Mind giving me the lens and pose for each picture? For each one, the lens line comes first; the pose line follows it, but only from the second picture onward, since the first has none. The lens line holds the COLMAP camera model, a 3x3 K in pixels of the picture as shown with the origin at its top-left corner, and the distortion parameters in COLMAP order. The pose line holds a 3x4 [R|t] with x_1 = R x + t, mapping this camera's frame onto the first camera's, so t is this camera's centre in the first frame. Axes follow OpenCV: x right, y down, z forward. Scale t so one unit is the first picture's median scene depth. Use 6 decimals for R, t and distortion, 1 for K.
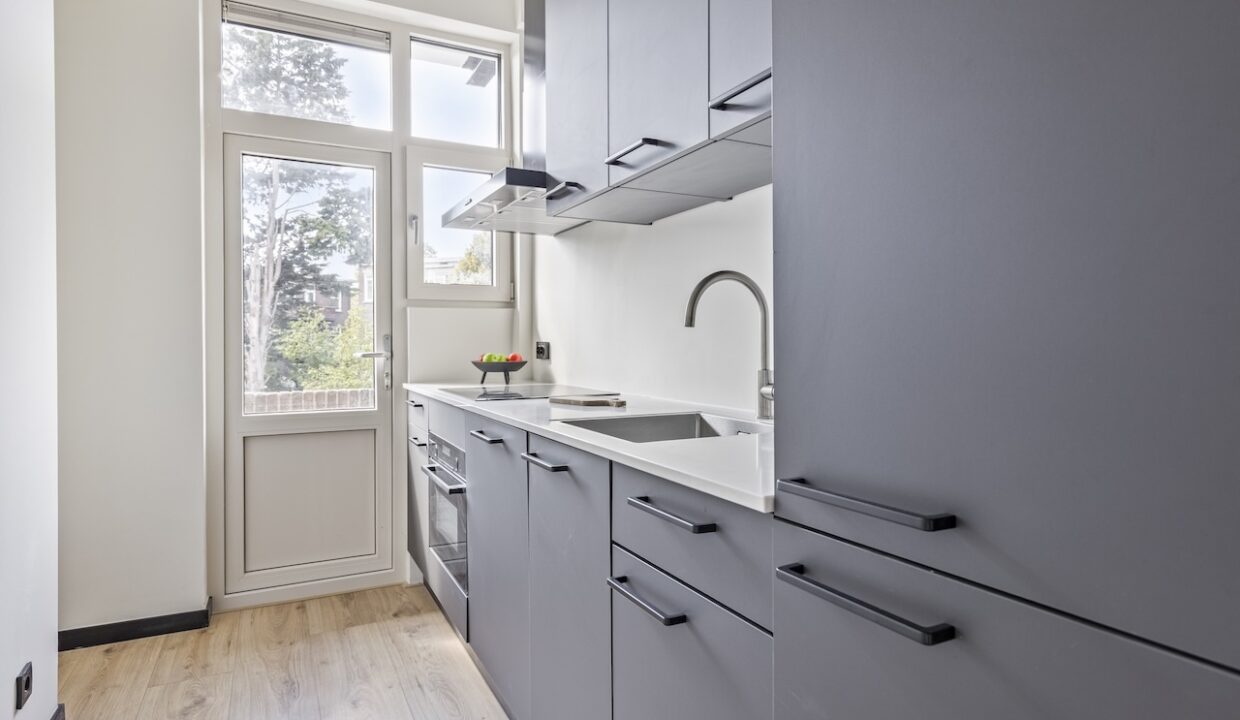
lens RADIAL K [[681.3, 0, 635.7], [0, 681.3, 332.0], [0, 0, 1]] dist [0.000872, 0.002979]
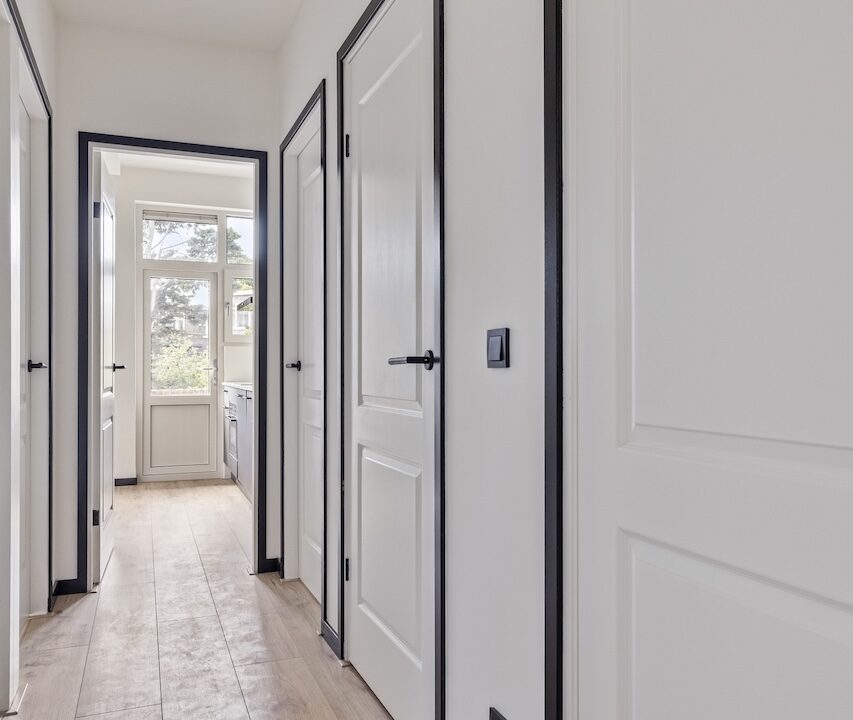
lens RADIAL K [[707.2, 0, 425.7], [0, 707.2, 363.3], [0, 0, 1]] dist [0.014583, 0.001557]
pose [[0.993751, 0.007260, -0.111384, 0.052890], [-0.006520, 0.999954, 0.007010, -0.000378], [0.111430, -0.006240, 0.993753, -0.110682]]
